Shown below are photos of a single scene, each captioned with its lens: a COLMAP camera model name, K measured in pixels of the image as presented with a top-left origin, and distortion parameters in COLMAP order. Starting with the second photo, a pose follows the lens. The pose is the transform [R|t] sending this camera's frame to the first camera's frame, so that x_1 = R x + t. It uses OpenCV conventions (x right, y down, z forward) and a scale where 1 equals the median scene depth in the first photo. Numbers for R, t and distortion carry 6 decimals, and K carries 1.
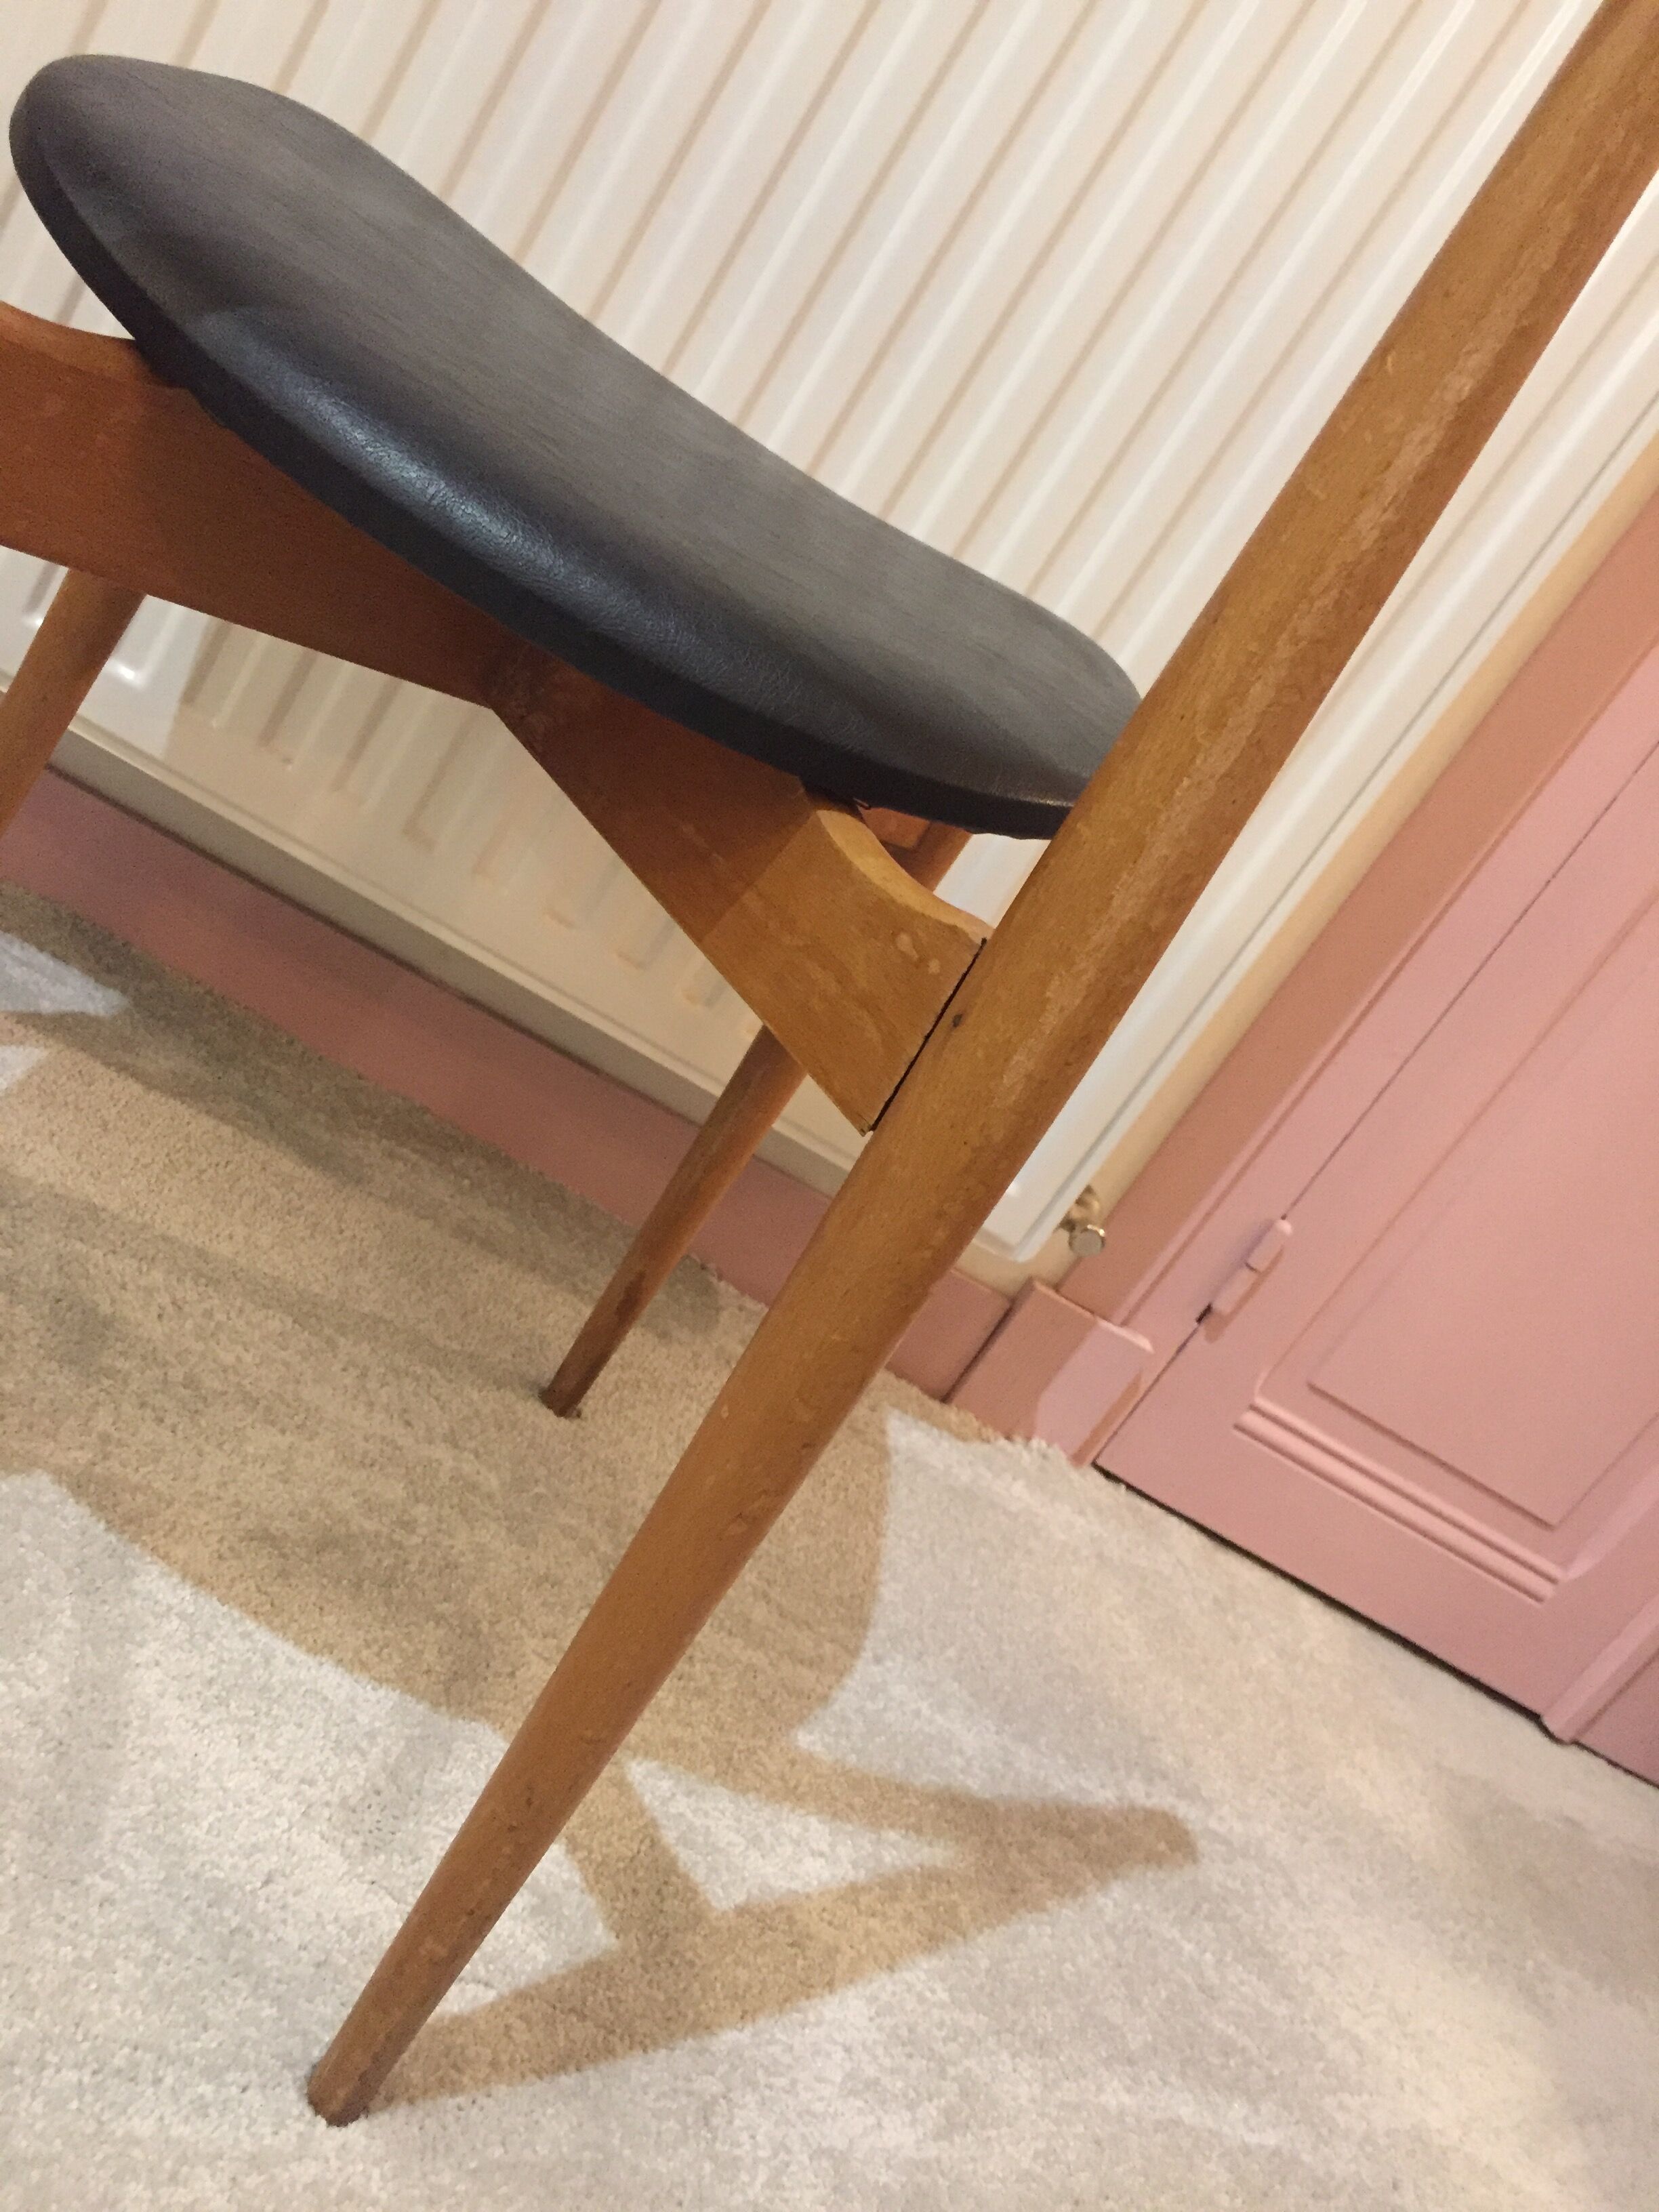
lens RADIAL K [[1921.9, 0, 835.1], [0, 1921.9, 1114.3], [0, 0, 1]] dist [0.088123, -0.148740]
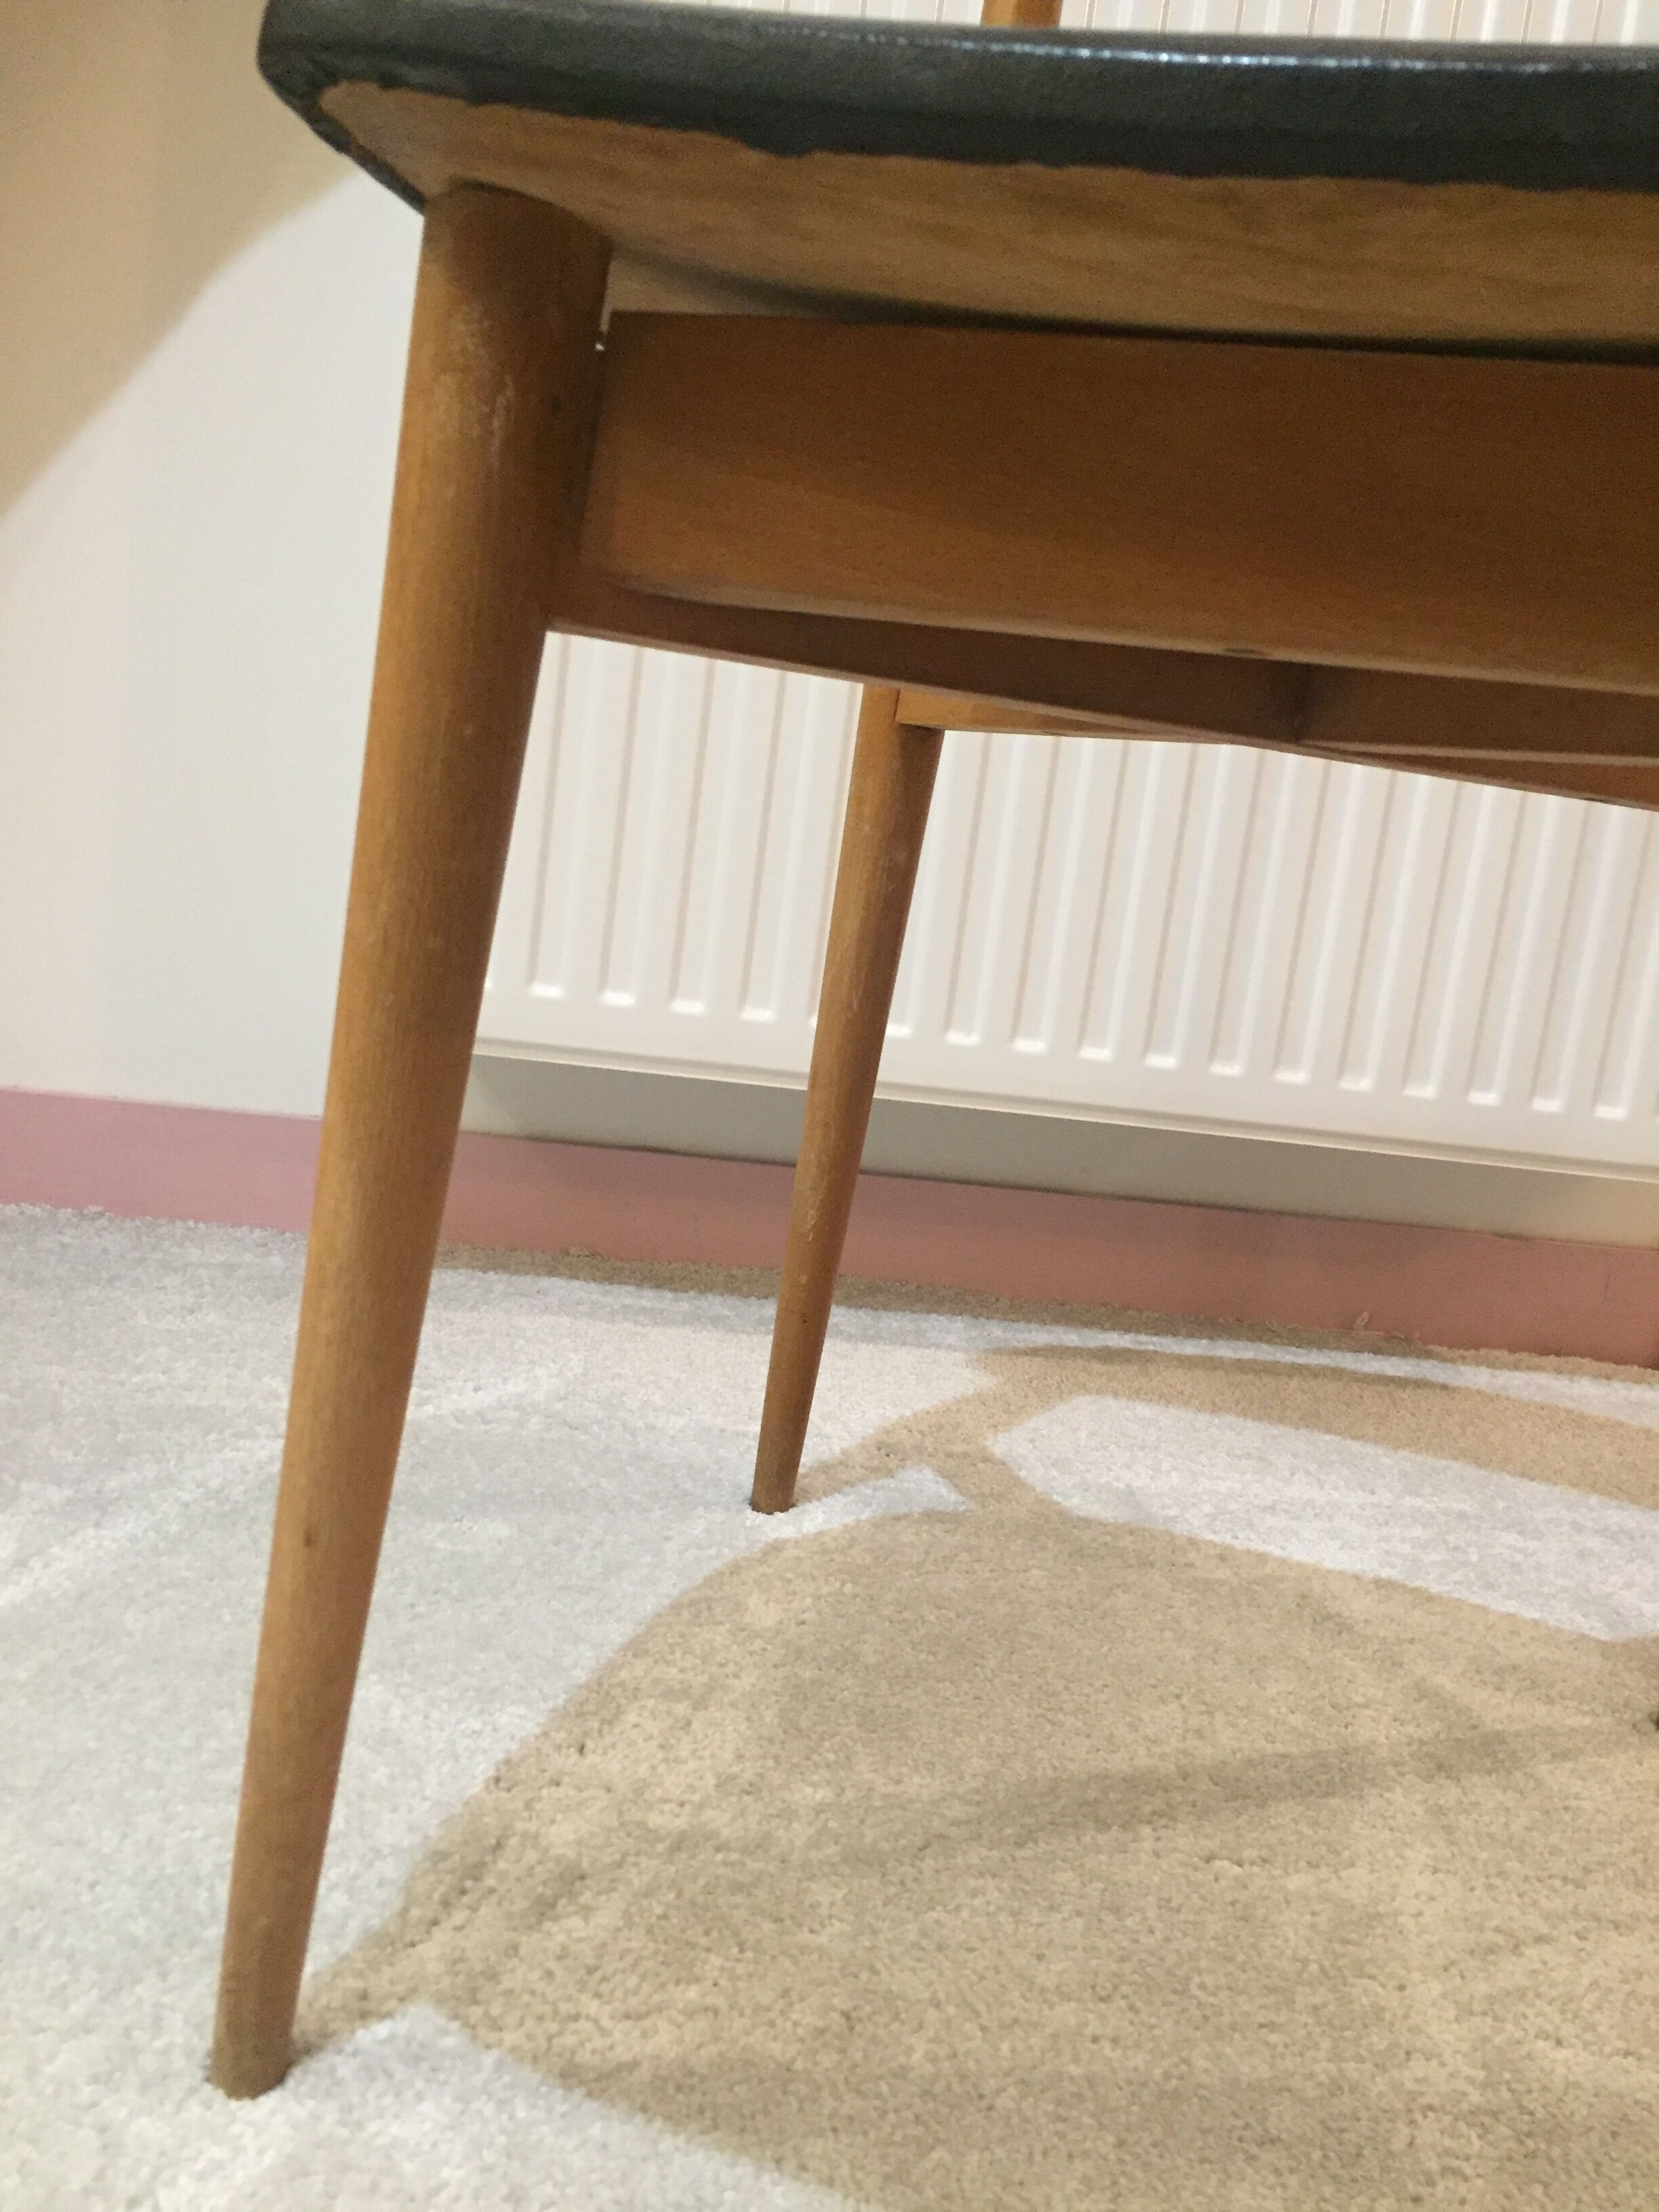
lens RADIAL K [[1921.9, 0, 831.2], [0, 1921.9, 1097.4], [0, 0, 1]] dist [0.088123, -0.148740]
pose [[0.902372, -0.430958, -0.000058, -0.371718], [0.422563, 0.884820, -0.196304, 0.043693], [0.084650, 0.177115, 0.980543, -0.139598]]
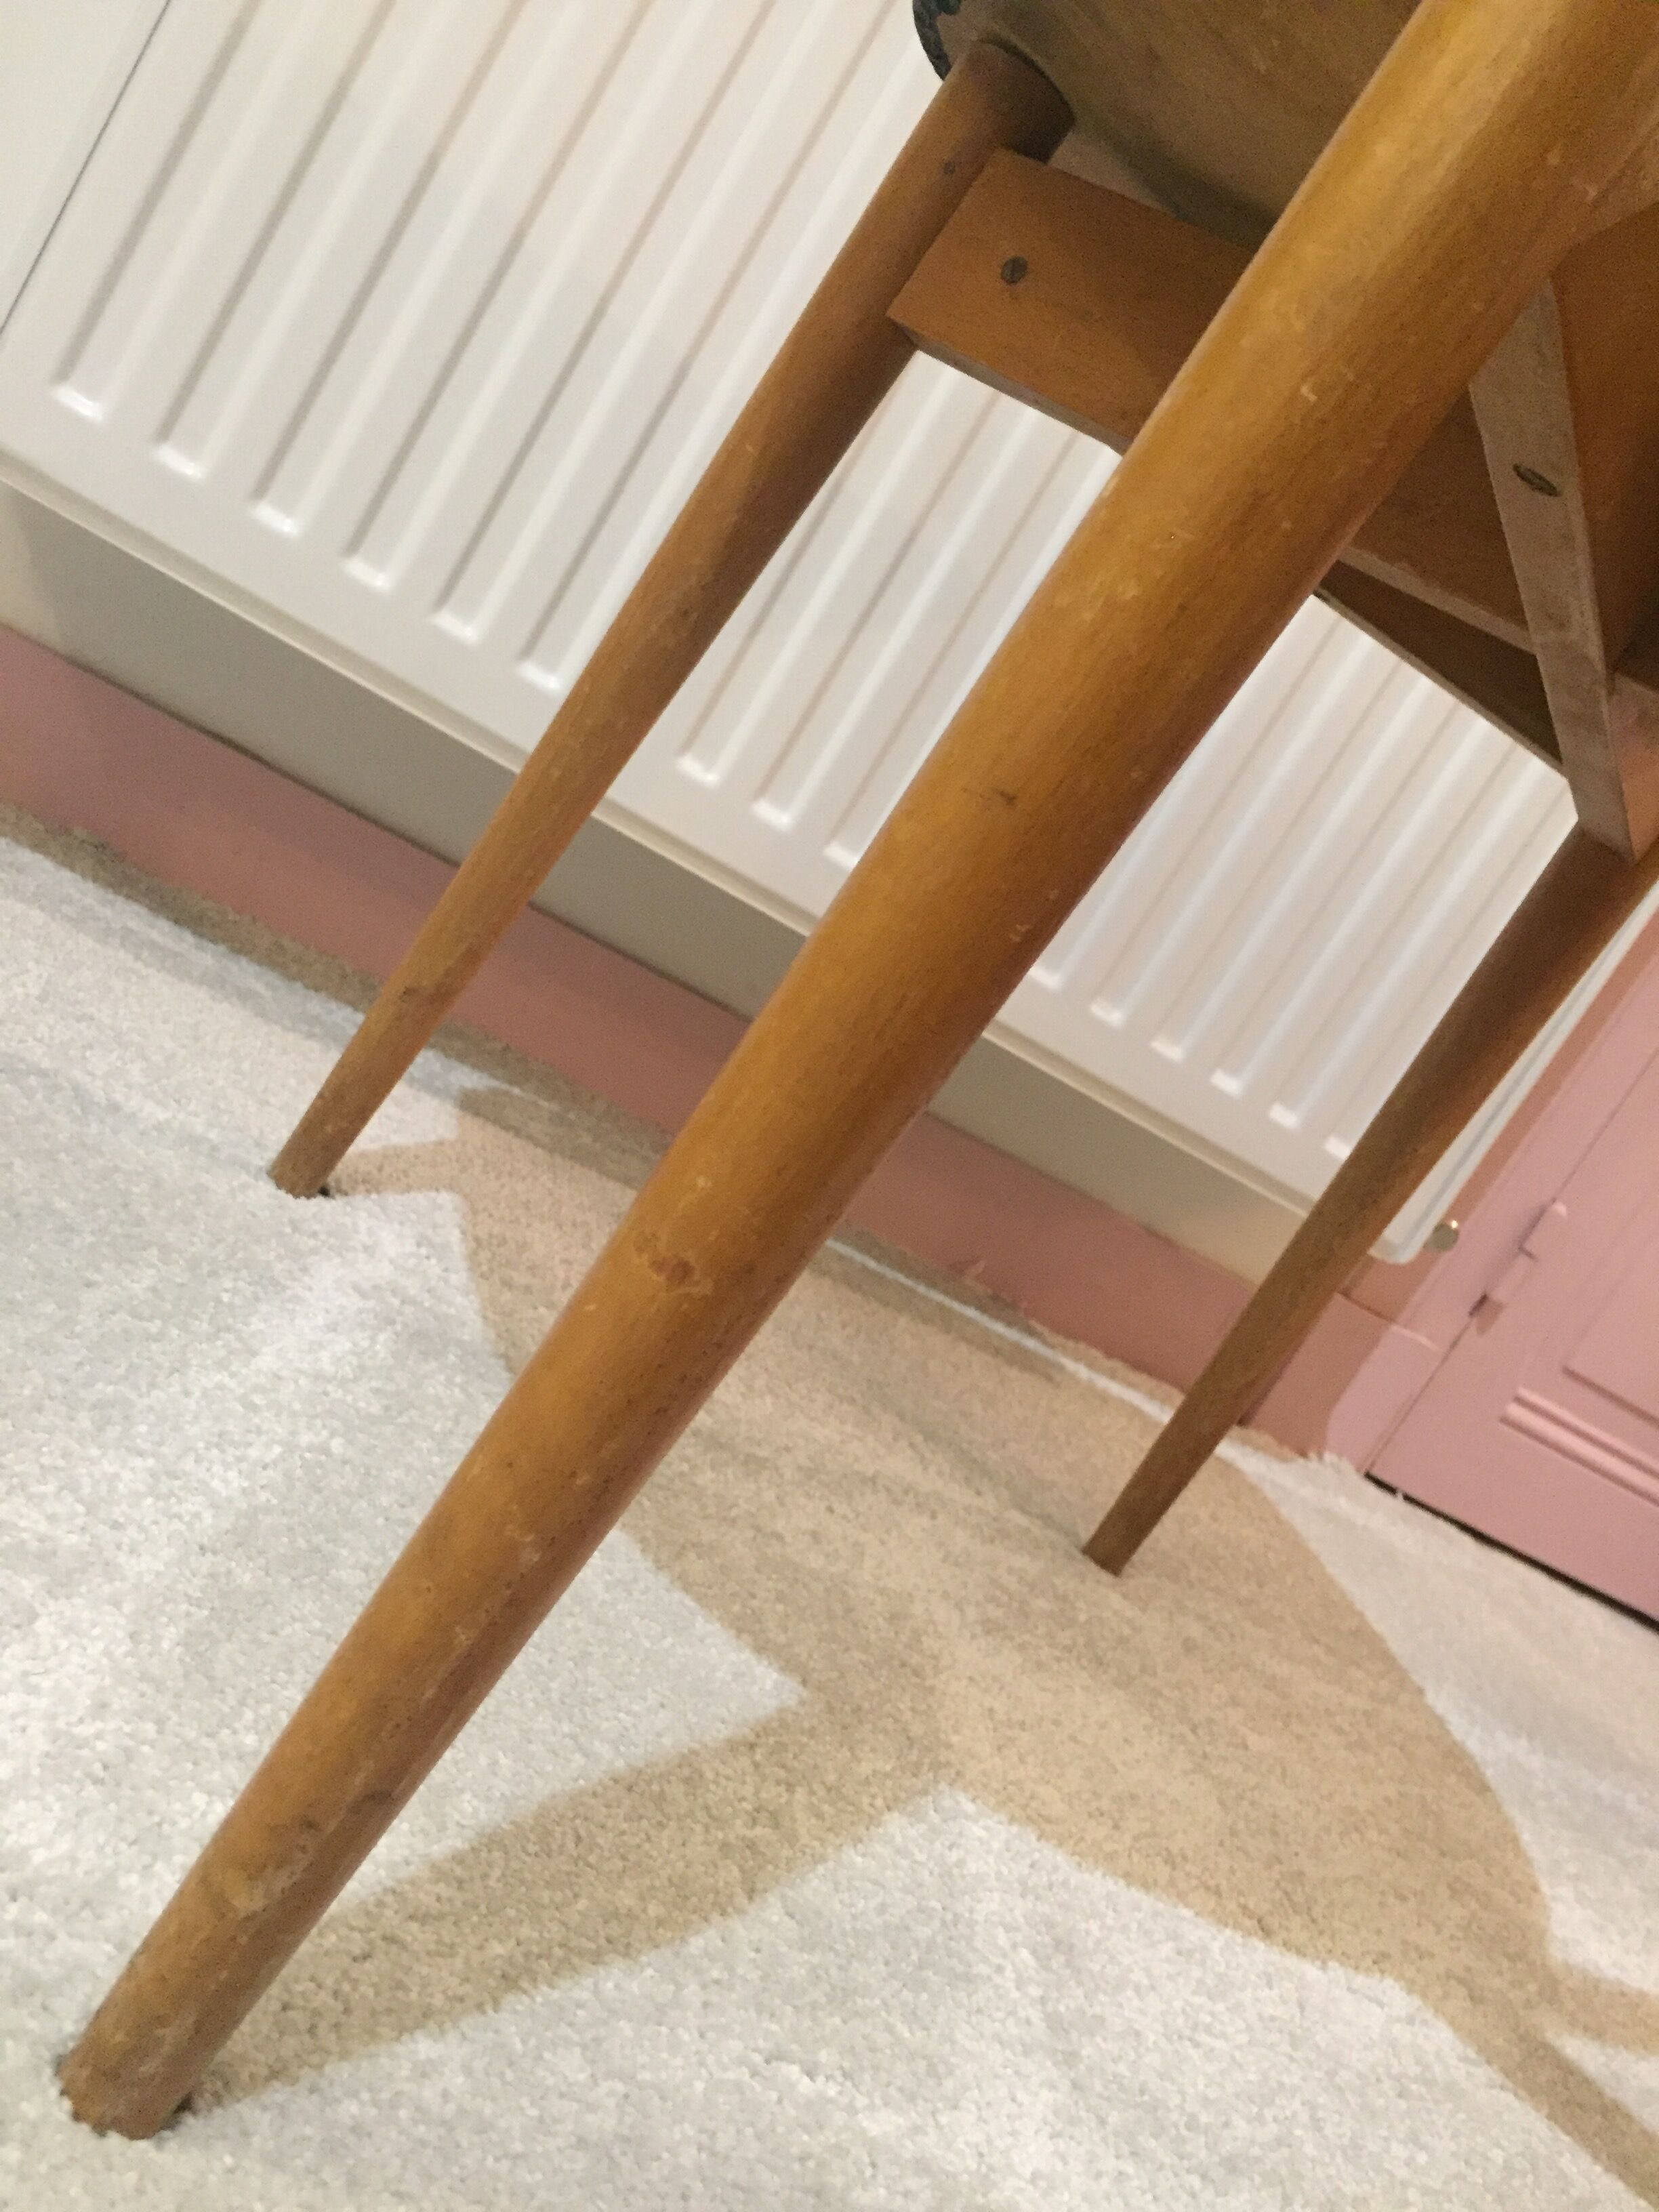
lens RADIAL K [[1921.9, 0, 829.3], [0, 1921.9, 1112.6], [0, 0, 1]] dist [0.088123, -0.148740]
pose [[0.973303, -0.080657, 0.214887, -0.428964], [0.088738, 0.995655, -0.028215, 0.004618], [-0.211678, 0.046530, 0.976231, 0.128159]]
